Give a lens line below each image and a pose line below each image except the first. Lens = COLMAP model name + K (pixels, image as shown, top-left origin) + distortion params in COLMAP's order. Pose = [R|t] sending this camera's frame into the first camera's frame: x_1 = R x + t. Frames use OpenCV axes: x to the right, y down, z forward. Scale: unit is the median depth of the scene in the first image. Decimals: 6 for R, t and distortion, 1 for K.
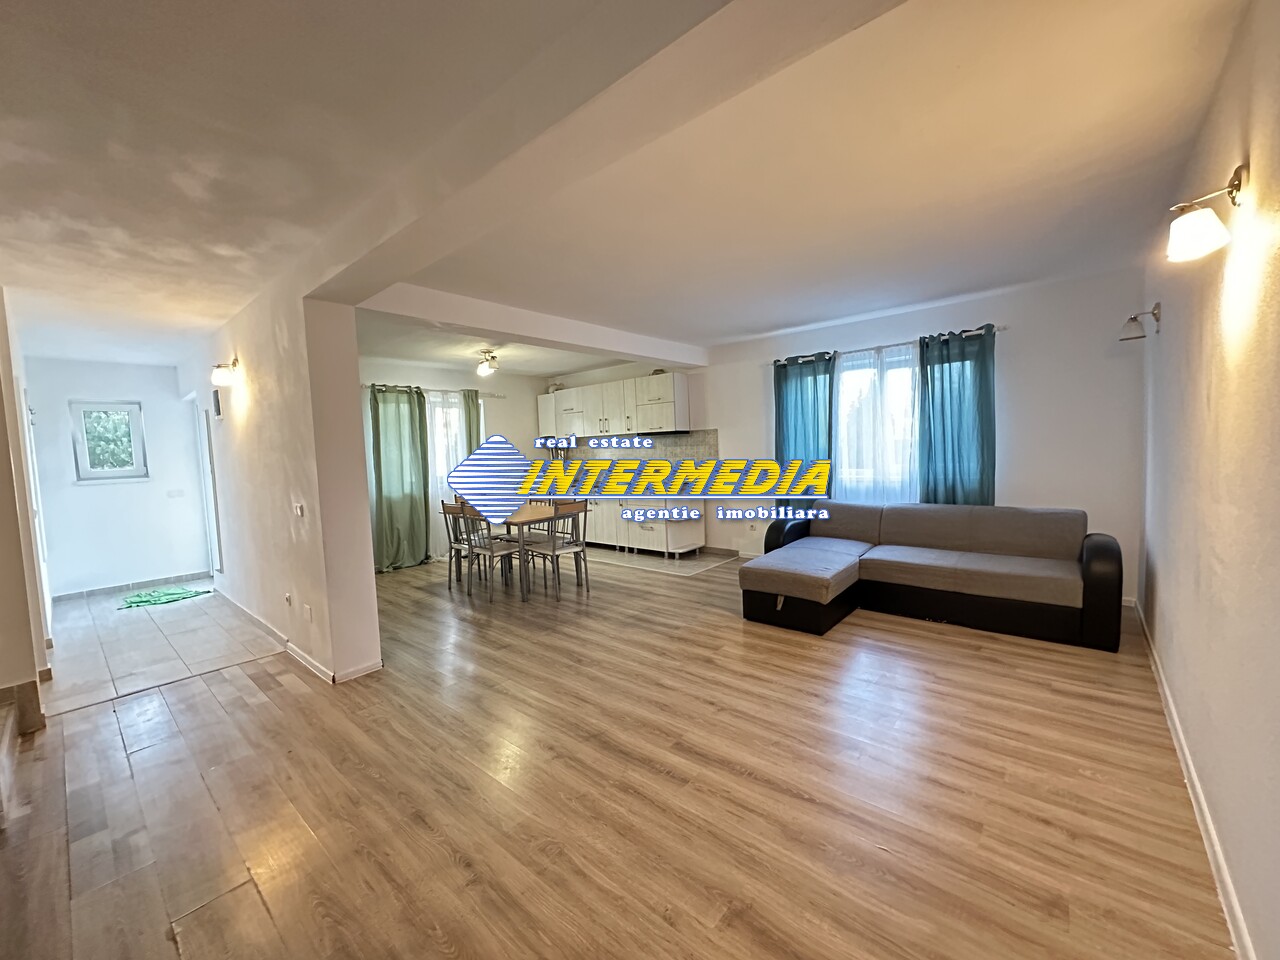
lens RADIAL K [[507.7, 0, 642.0], [0, 507.7, 481.3], [0, 0, 1]] dist [-0.001609, 0.000724]
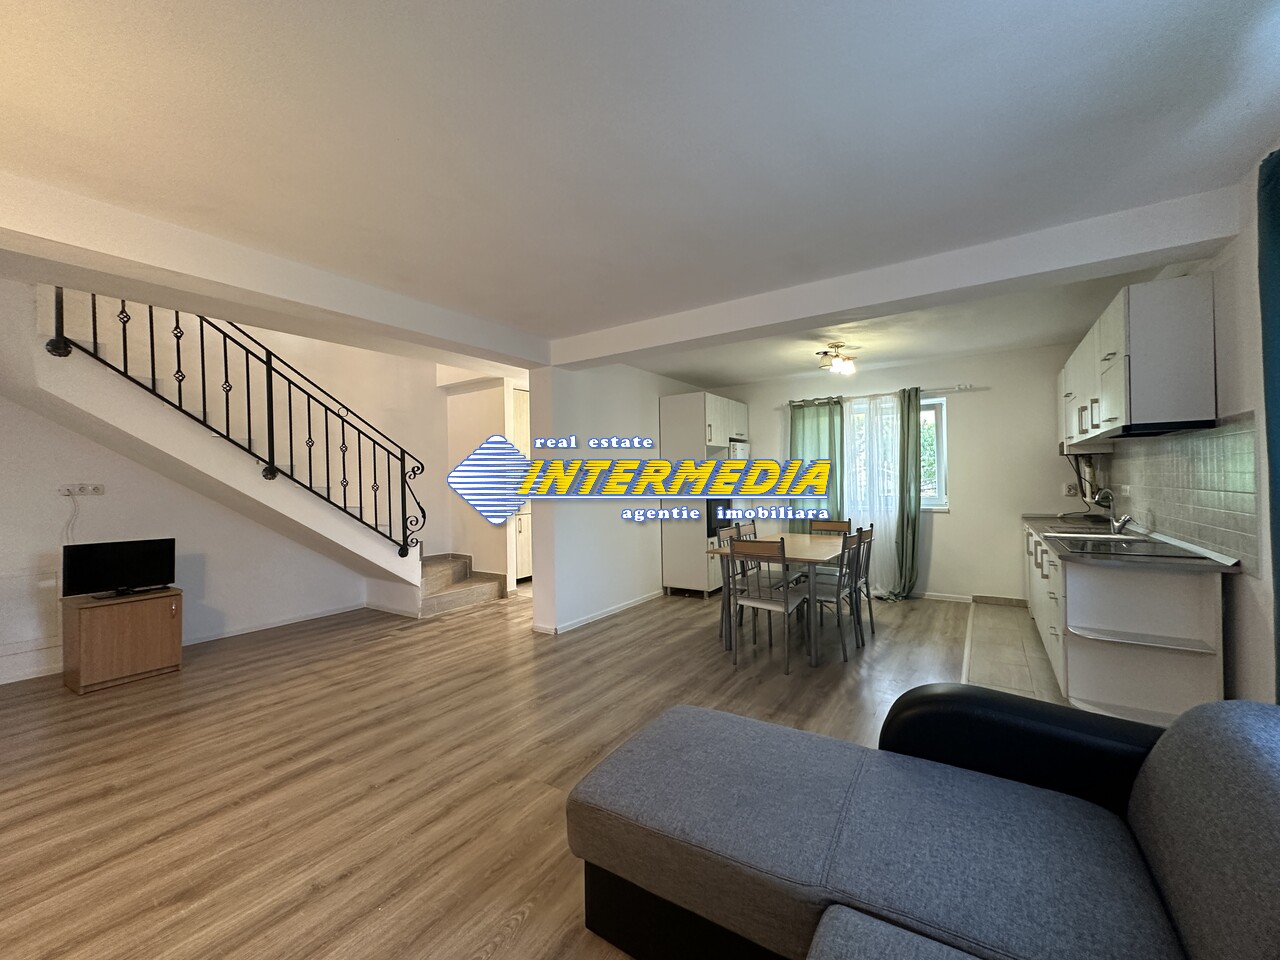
lens RADIAL K [[507.7, 0, 642.9], [0, 507.7, 480.4], [0, 0, 1]] dist [-0.001609, 0.000724]
pose [[0.115684, 0.037784, -0.992567, 0.943205], [-0.050644, 0.998201, 0.032096, -0.103181], [0.991994, 0.046554, 0.117390, 1.212001]]
